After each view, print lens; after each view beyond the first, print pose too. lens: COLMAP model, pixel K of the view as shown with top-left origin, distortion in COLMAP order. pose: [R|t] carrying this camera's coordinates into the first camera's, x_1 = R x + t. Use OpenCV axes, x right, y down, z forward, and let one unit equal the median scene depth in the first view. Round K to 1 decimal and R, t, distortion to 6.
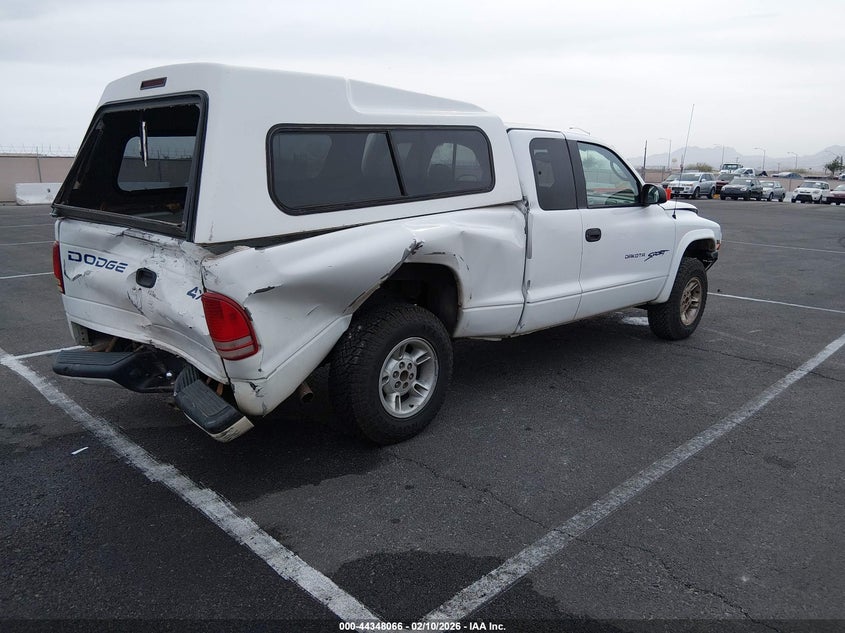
lens RADIAL K [[654.9, 0, 422.5], [0, 654.9, 316.5], [0, 0, 1]] dist [0.082174, -0.188546]
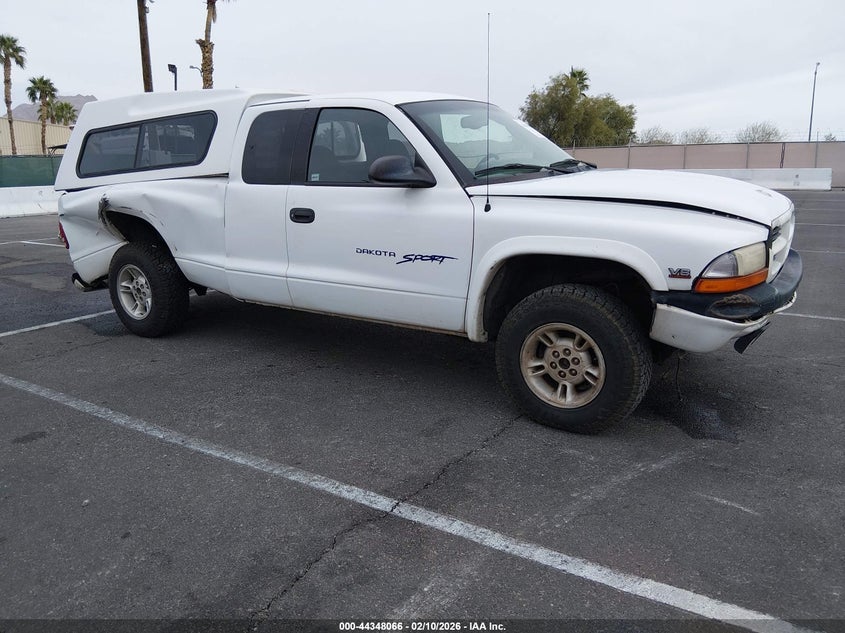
lens RADIAL K [[654.9, 0, 422.5], [0, 654.9, 316.5], [0, 0, 1]] dist [0.082174, -0.188546]
pose [[0.202406, 0.209203, -0.956695, 1.402464], [-0.192789, 0.966311, 0.170518, -0.210219], [0.960138, 0.149926, 0.235919, 1.169588]]
